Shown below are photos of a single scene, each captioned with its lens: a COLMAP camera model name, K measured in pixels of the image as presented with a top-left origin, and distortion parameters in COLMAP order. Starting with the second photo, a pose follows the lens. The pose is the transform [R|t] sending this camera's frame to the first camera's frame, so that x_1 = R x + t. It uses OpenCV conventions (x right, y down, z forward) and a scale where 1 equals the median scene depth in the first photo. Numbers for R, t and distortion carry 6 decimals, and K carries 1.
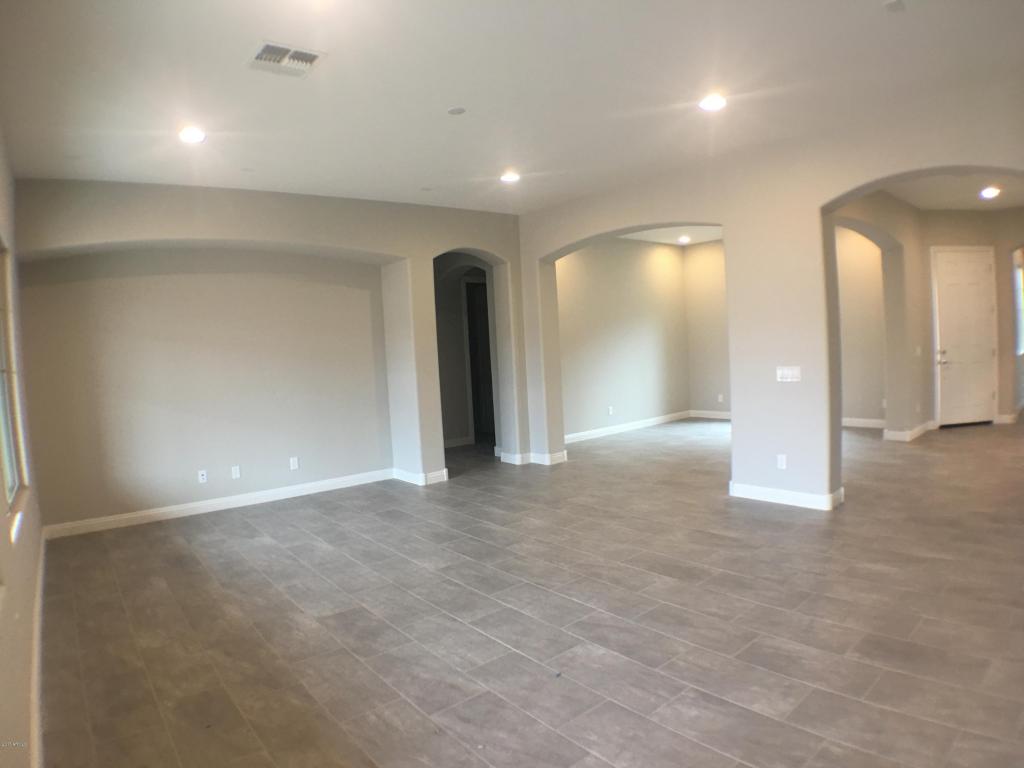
lens RADIAL K [[603.1, 0, 512.0], [0, 603.1, 384.0], [0, 0, 1]] dist [-0.189249, 0.036687]
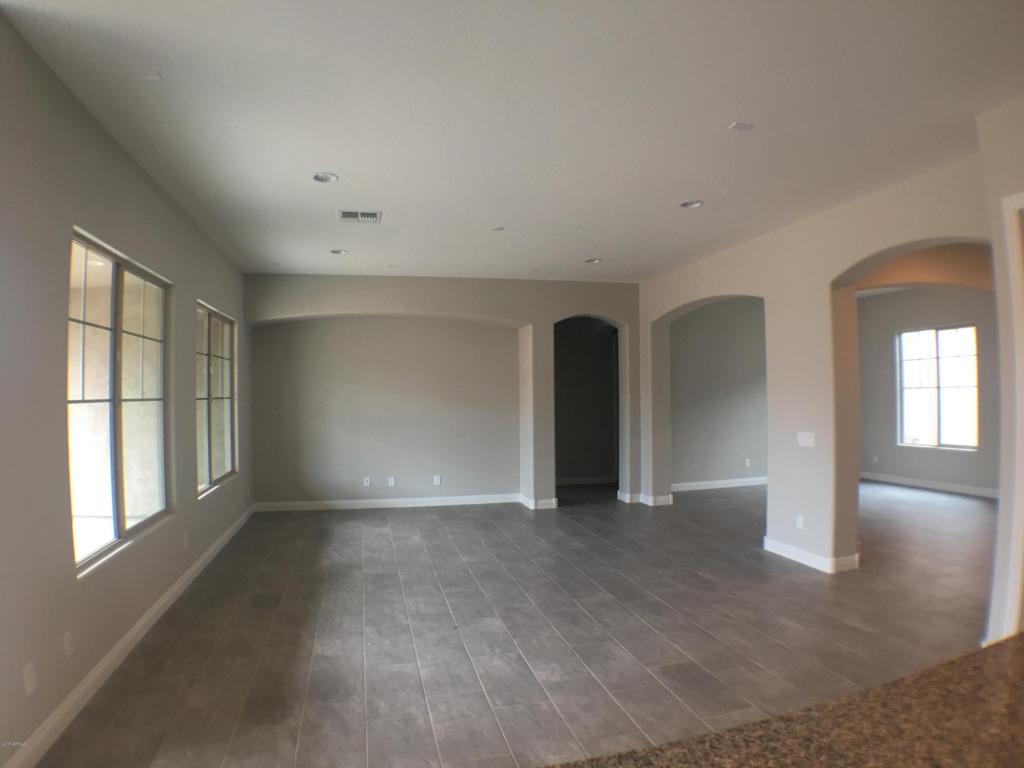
lens RADIAL K [[603.1, 0, 512.0], [0, 603.1, 384.0], [0, 0, 1]] dist [-0.189249, 0.036687]
pose [[0.900573, 0.039700, -0.432889, 0.392002], [-0.066856, 0.996622, -0.047687, -0.028761], [0.429534, 0.071887, 0.900185, -0.161535]]
